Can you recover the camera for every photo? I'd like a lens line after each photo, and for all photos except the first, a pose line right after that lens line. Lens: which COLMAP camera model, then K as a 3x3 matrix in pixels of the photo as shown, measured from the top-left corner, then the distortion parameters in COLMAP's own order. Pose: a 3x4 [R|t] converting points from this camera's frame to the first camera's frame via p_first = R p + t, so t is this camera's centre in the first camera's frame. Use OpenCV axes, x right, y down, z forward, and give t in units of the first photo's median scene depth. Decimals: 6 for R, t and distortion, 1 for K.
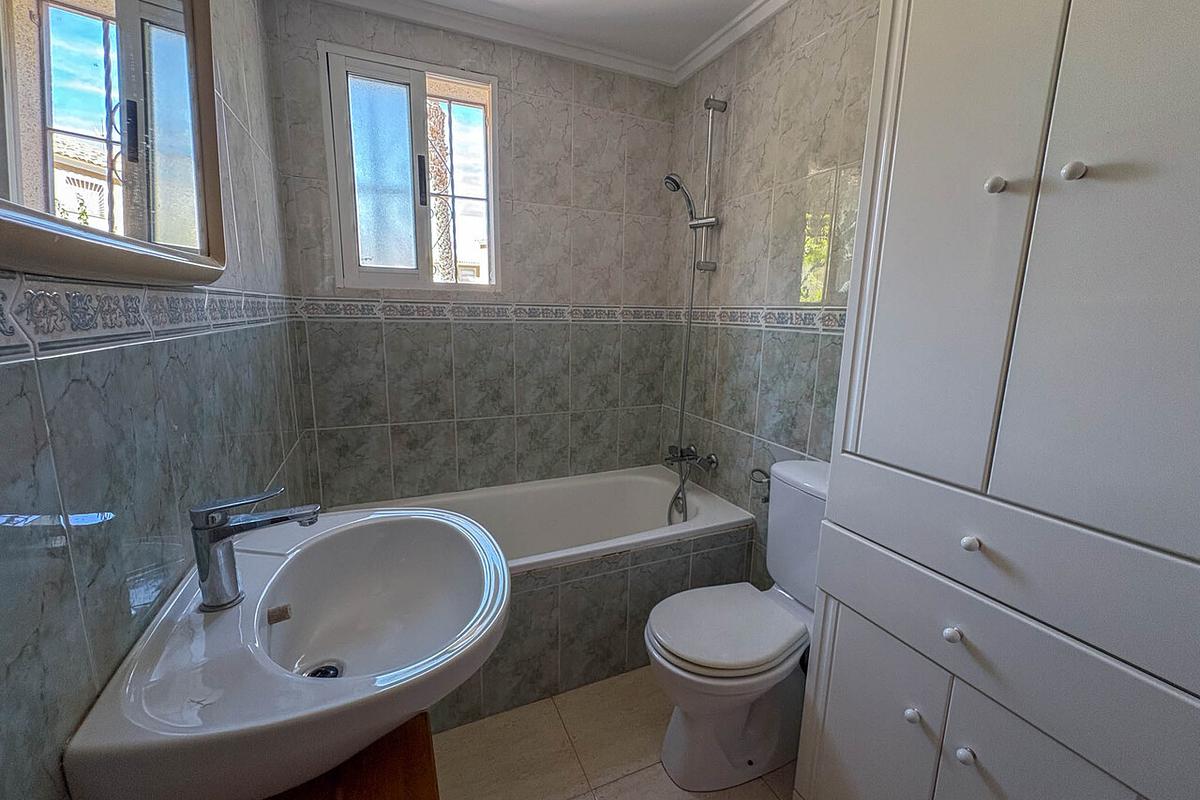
lens RADIAL K [[493.0, 0, 600.0], [0, 493.0, 400.0], [0, 0, 1]] dist [0.024989, 0.000045]
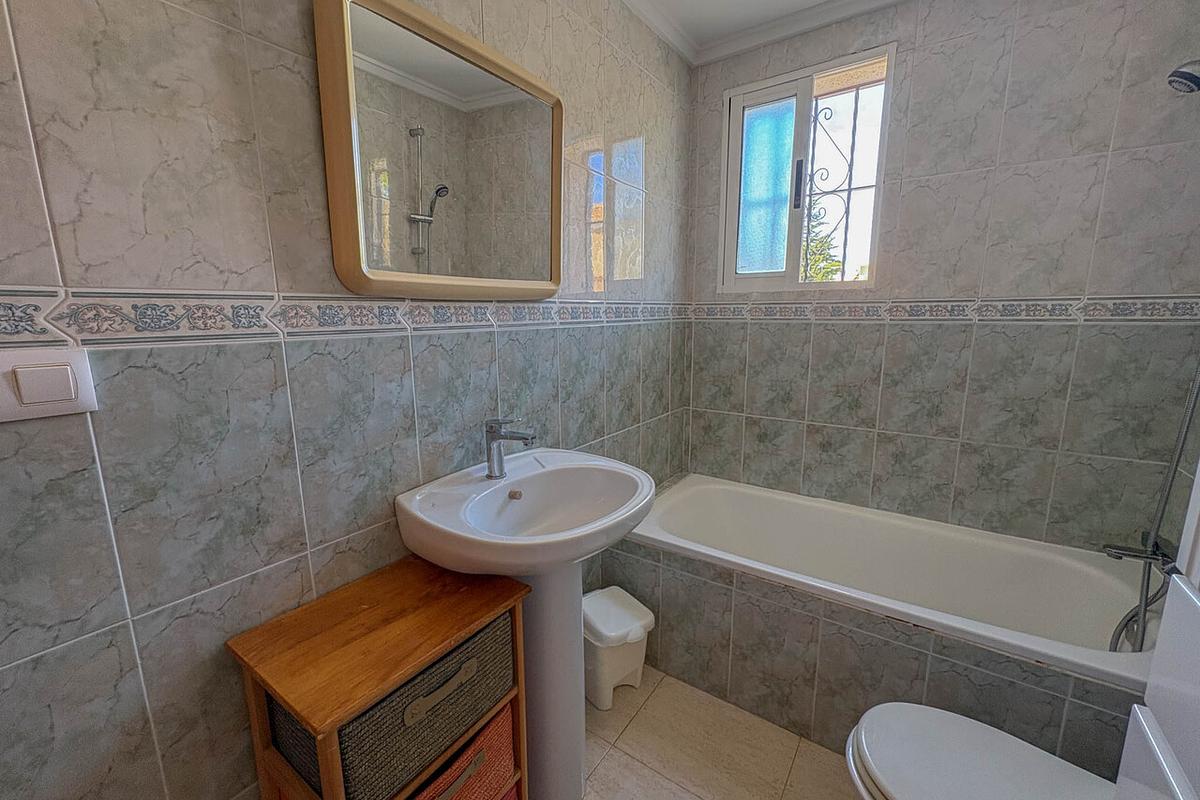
lens RADIAL K [[487.9, 0, 600.0], [0, 487.9, 400.0], [0, 0, 1]] dist [0.013231, 0.000216]
pose [[0.524958, 0.135054, -0.840345, 0.321779], [-0.137177, 0.987848, 0.073066, -0.018935], [0.840001, 0.076919, 0.537105, 0.141616]]
